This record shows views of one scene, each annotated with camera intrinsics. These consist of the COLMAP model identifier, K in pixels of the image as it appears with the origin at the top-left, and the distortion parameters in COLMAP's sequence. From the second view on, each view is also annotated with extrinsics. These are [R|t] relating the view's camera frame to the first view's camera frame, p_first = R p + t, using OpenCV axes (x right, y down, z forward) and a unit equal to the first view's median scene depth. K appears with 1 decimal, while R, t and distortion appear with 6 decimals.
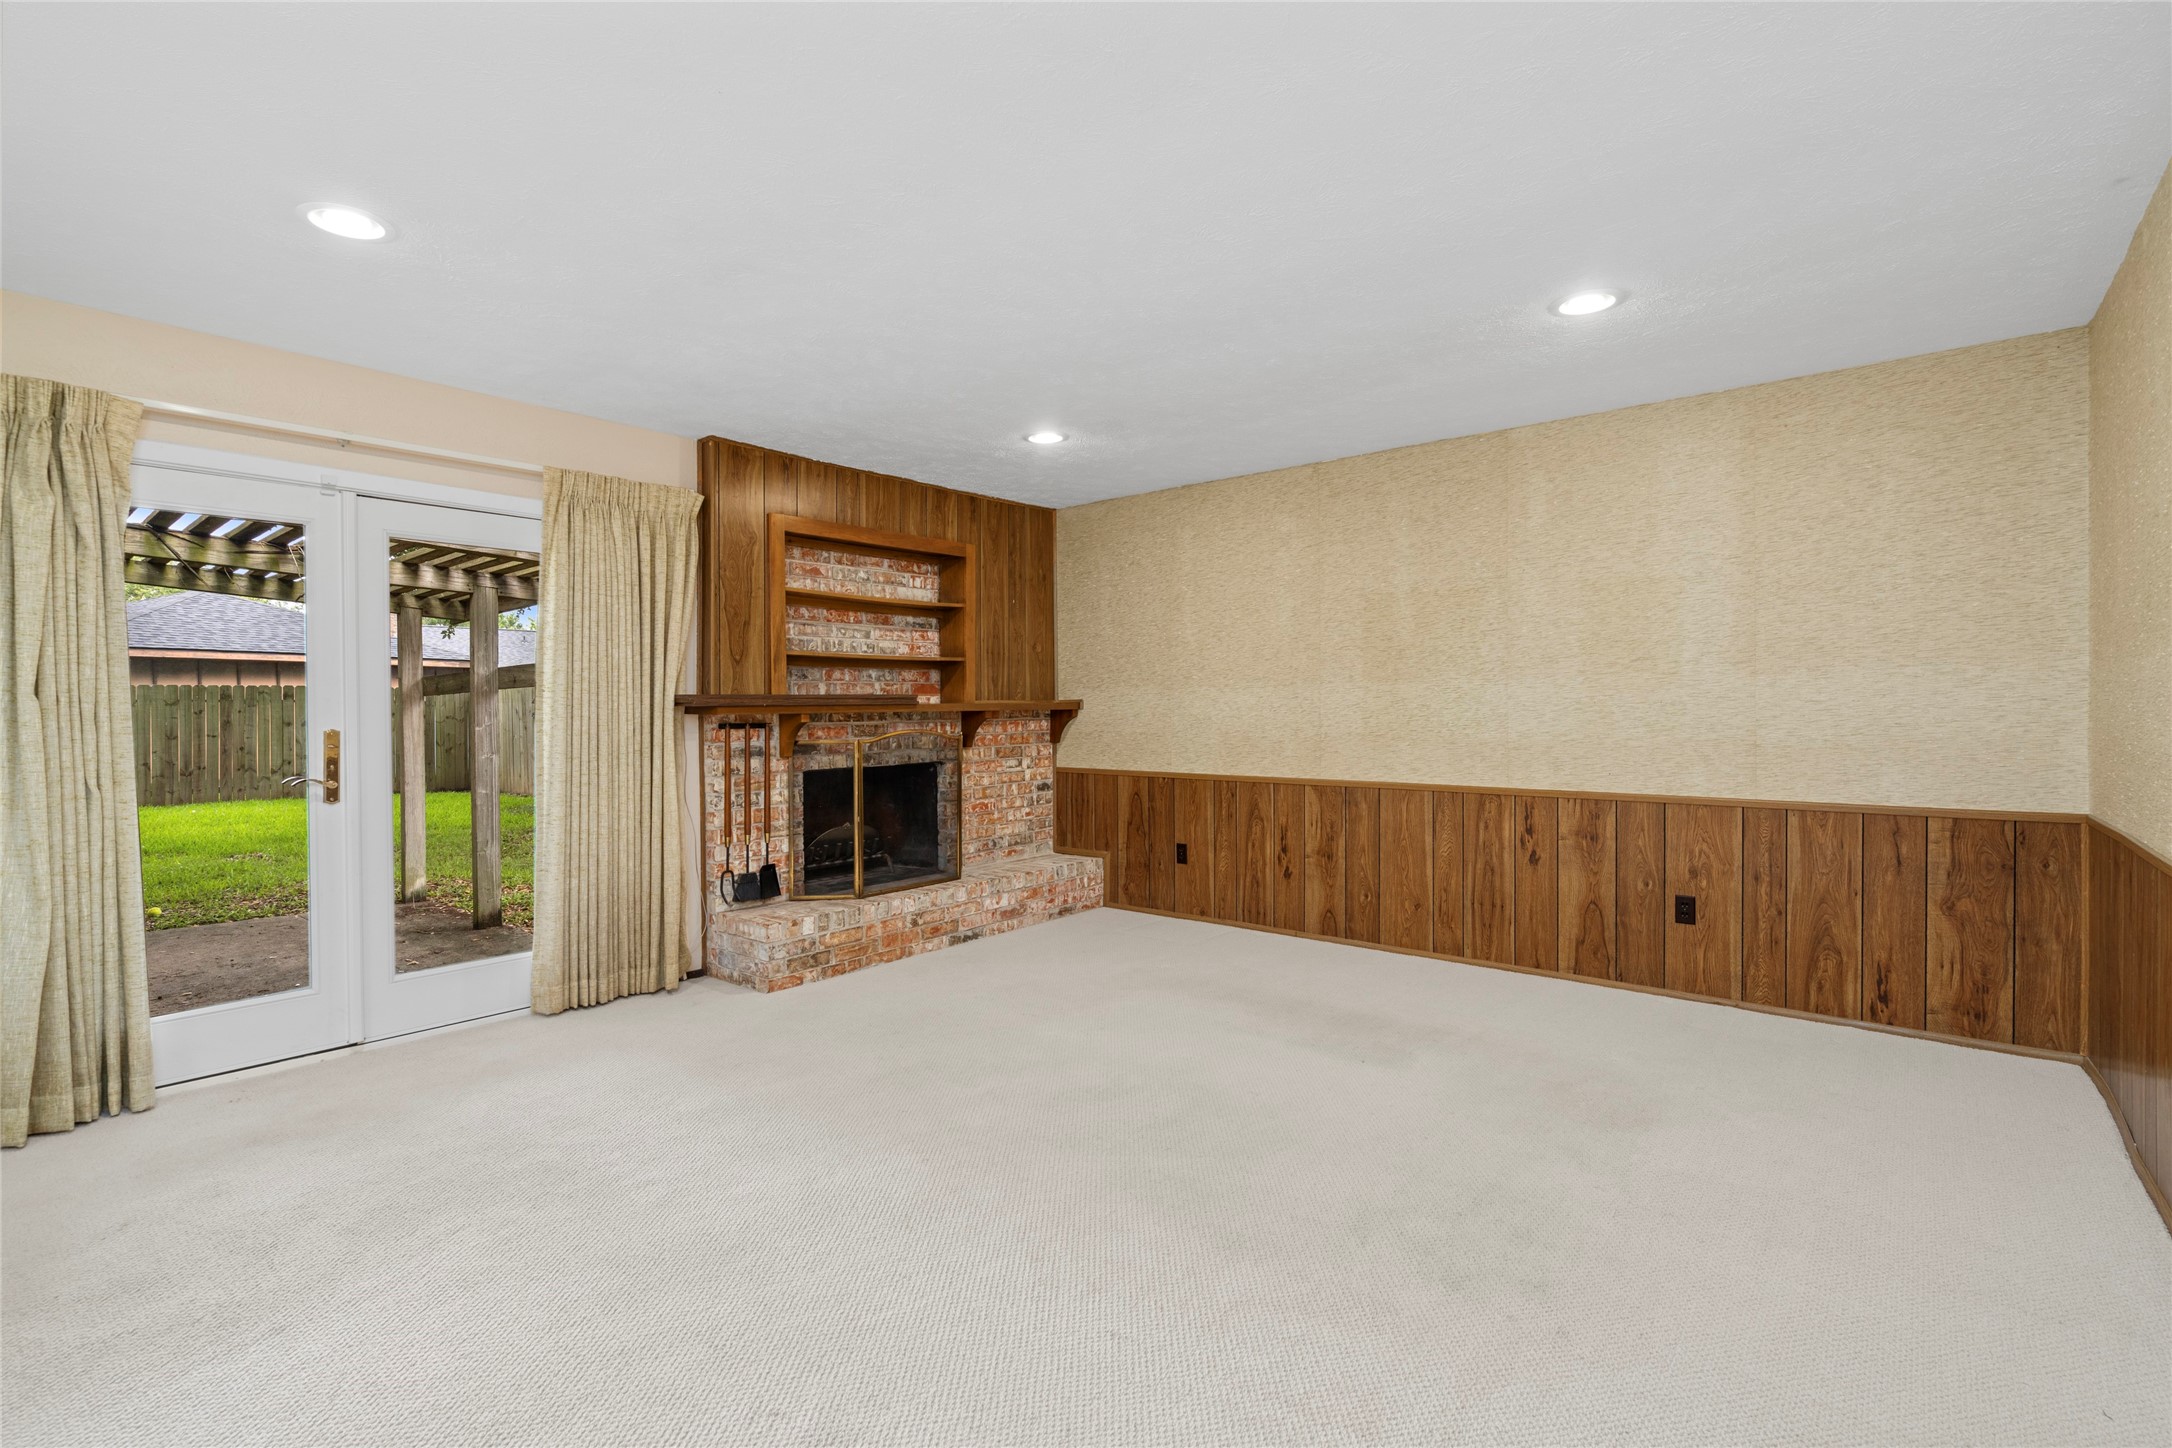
lens RADIAL K [[995.0, 0, 1099.6], [0, 995.0, 716.0], [0, 0, 1]] dist [-0.000153, 0.001537]
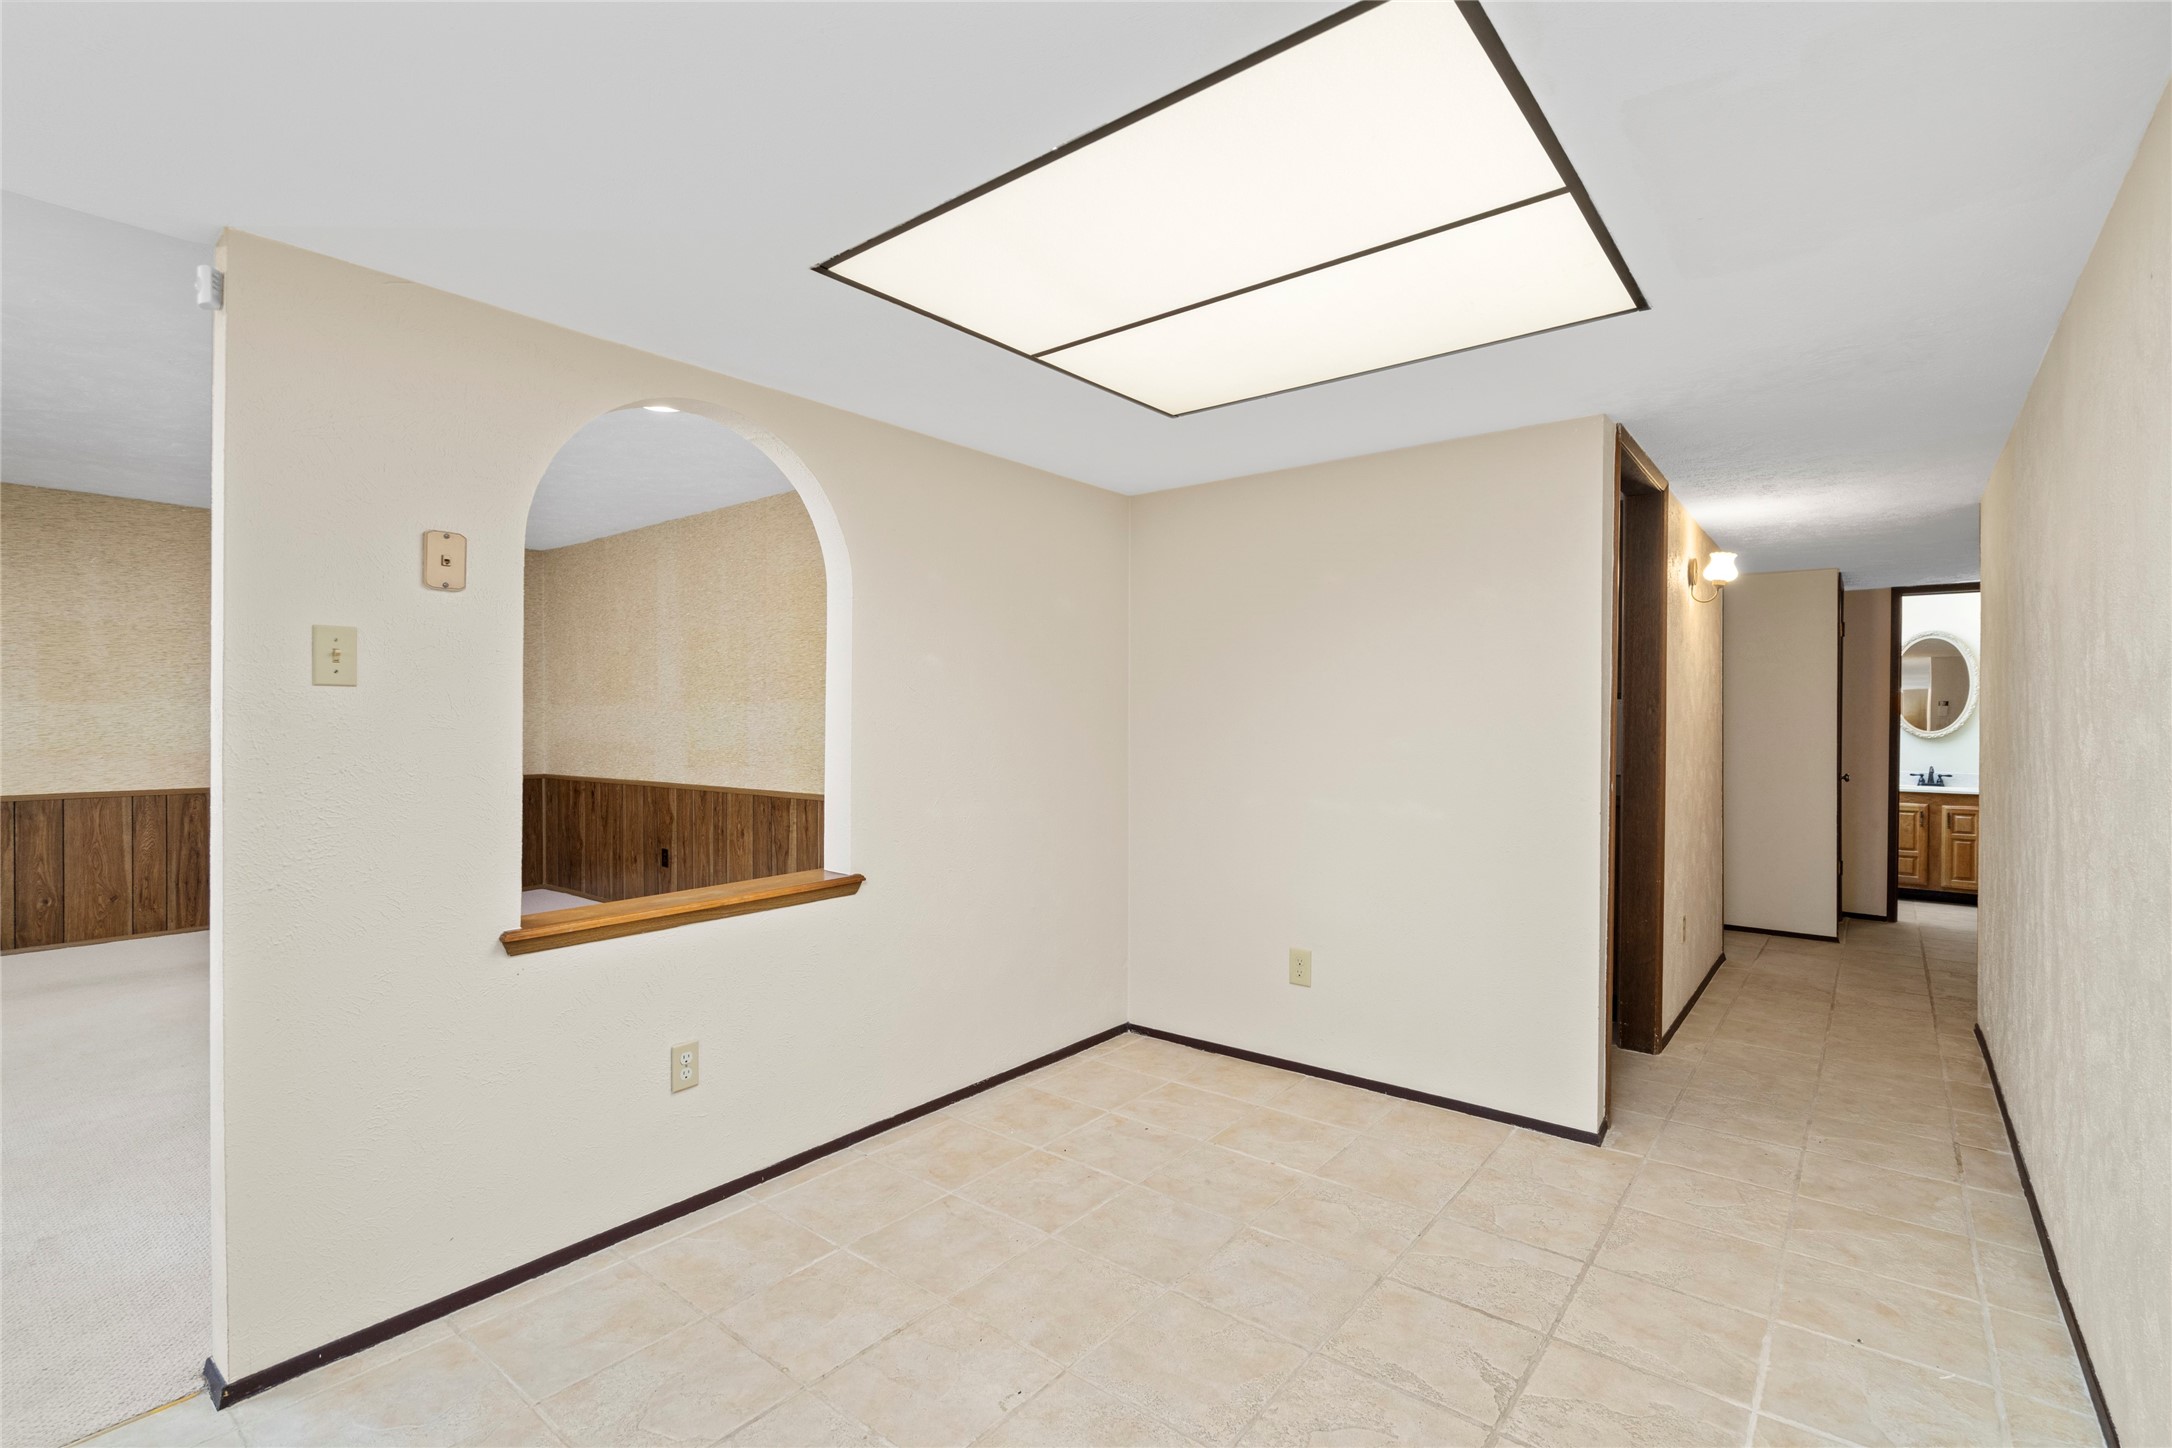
lens RADIAL K [[995.0, 0, 1090.5], [0, 995.0, 725.0], [0, 0, 1]] dist [-0.000153, 0.001537]
pose [[-0.025718, -0.000718, 0.999669, -0.830376], [0.007785, 0.999969, 0.000919, -0.000920], [-0.999639, 0.007806, -0.025711, -0.093993]]
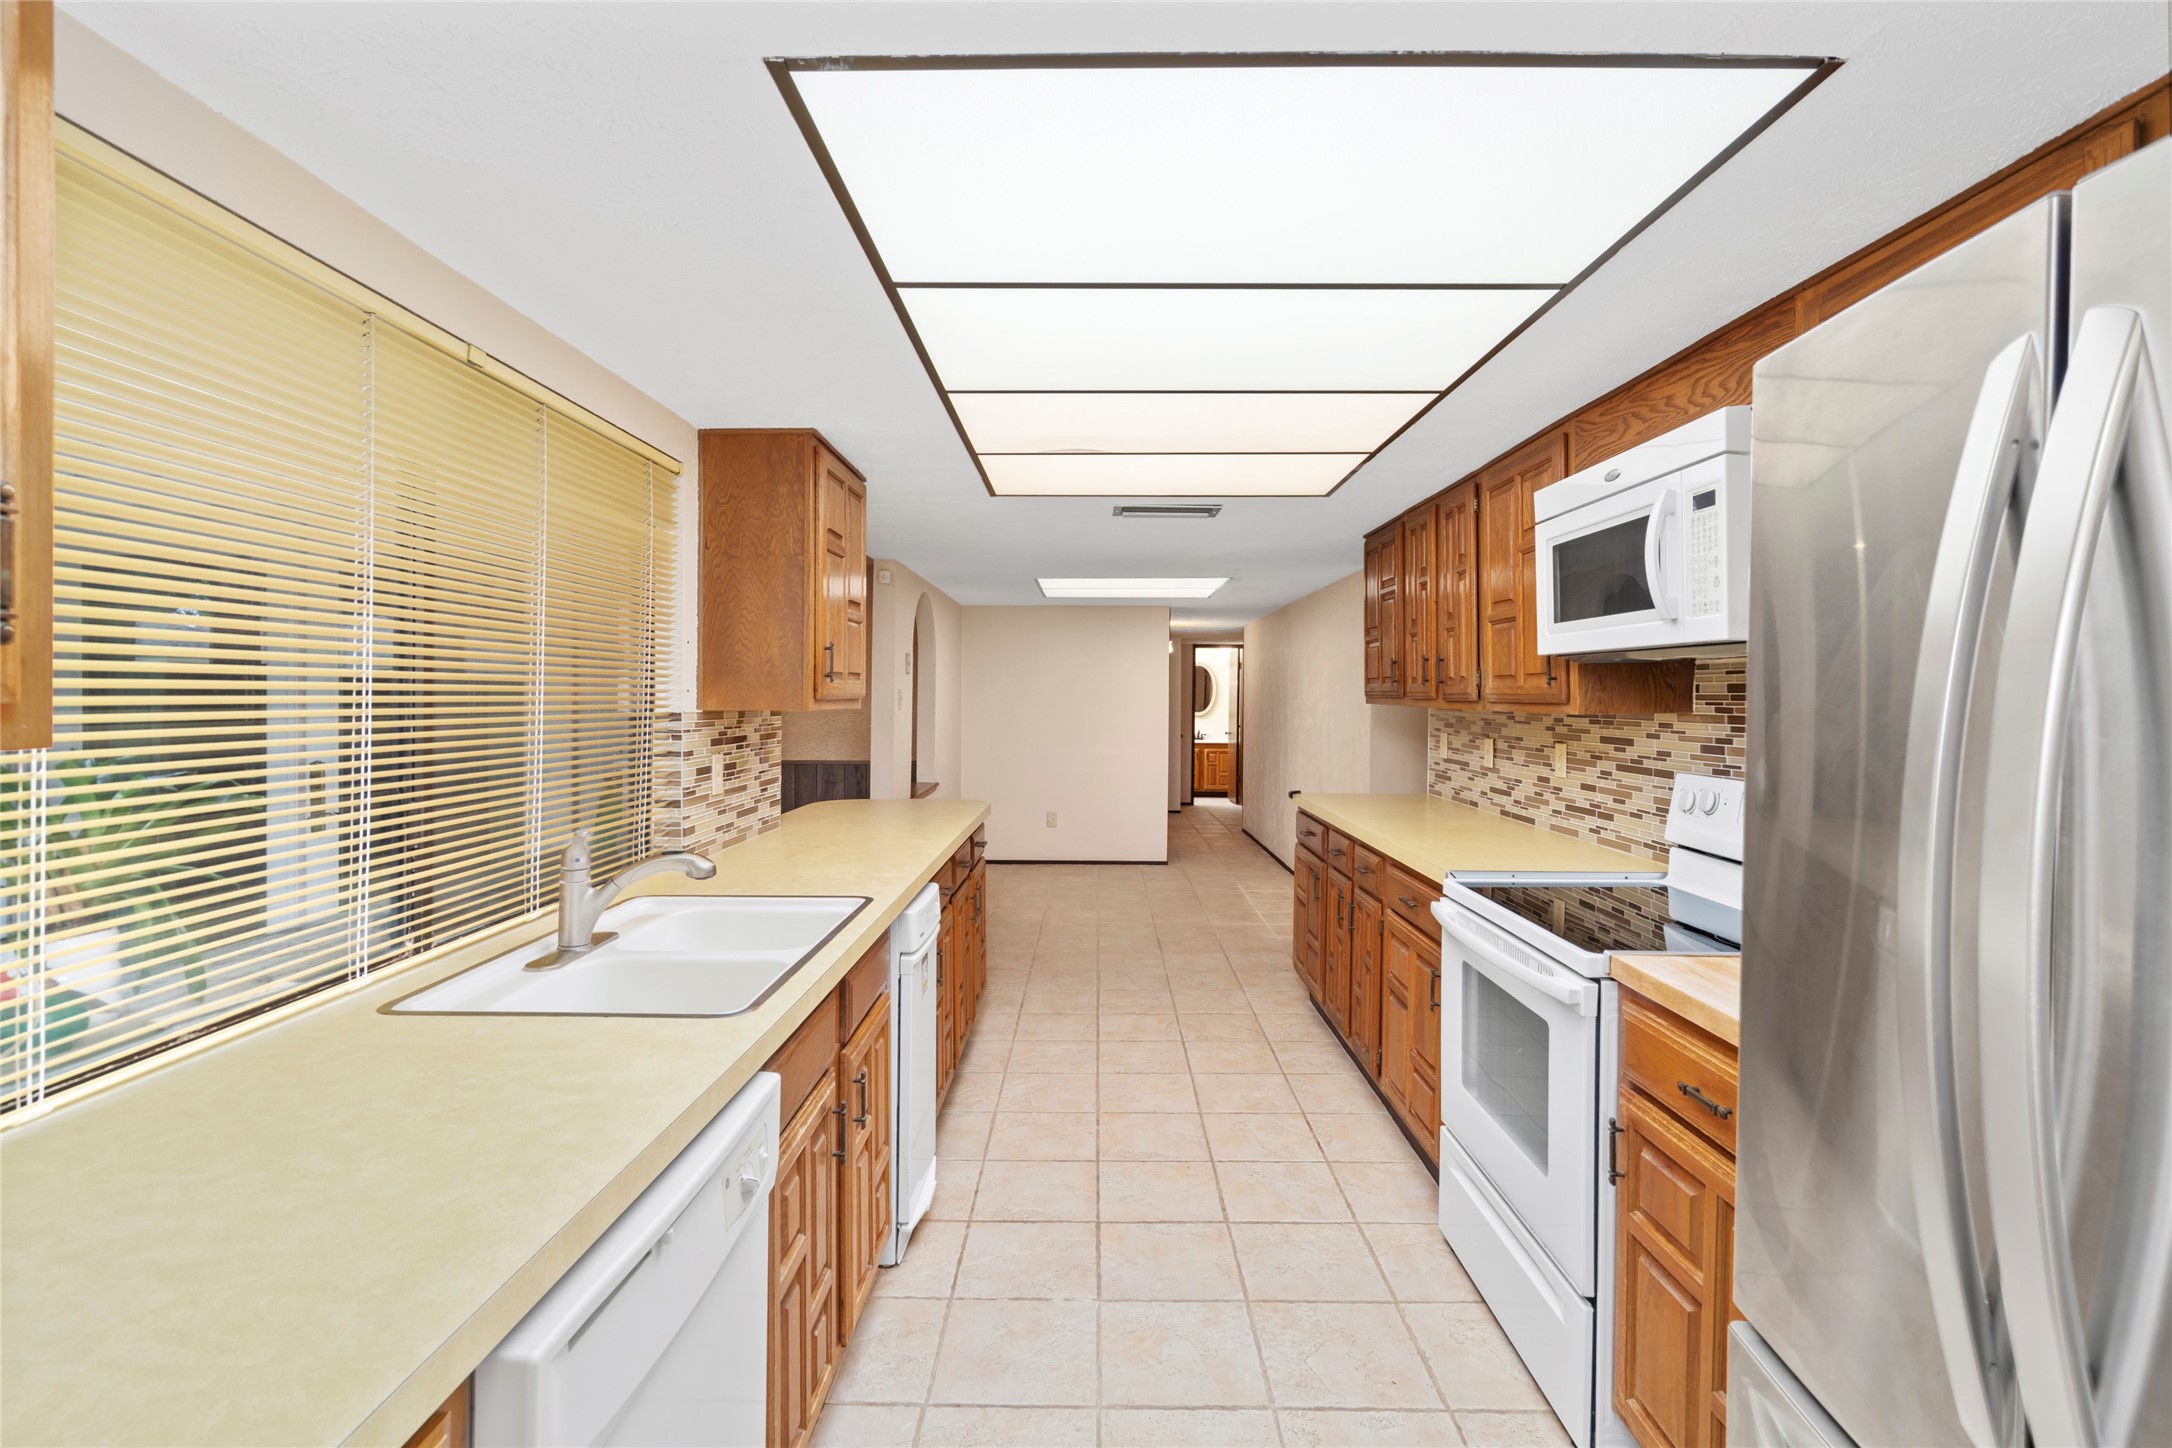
lens RADIAL K [[995.0, 0, 1086.0], [0, 995.0, 708.9], [0, 0, 1]] dist [-0.000153, 0.001537]
pose [[-0.635866, -0.005707, 0.771778, -1.447216], [0.006796, 0.999892, 0.012993, -0.033269], [-0.771770, 0.013507, -0.635759, 0.763217]]
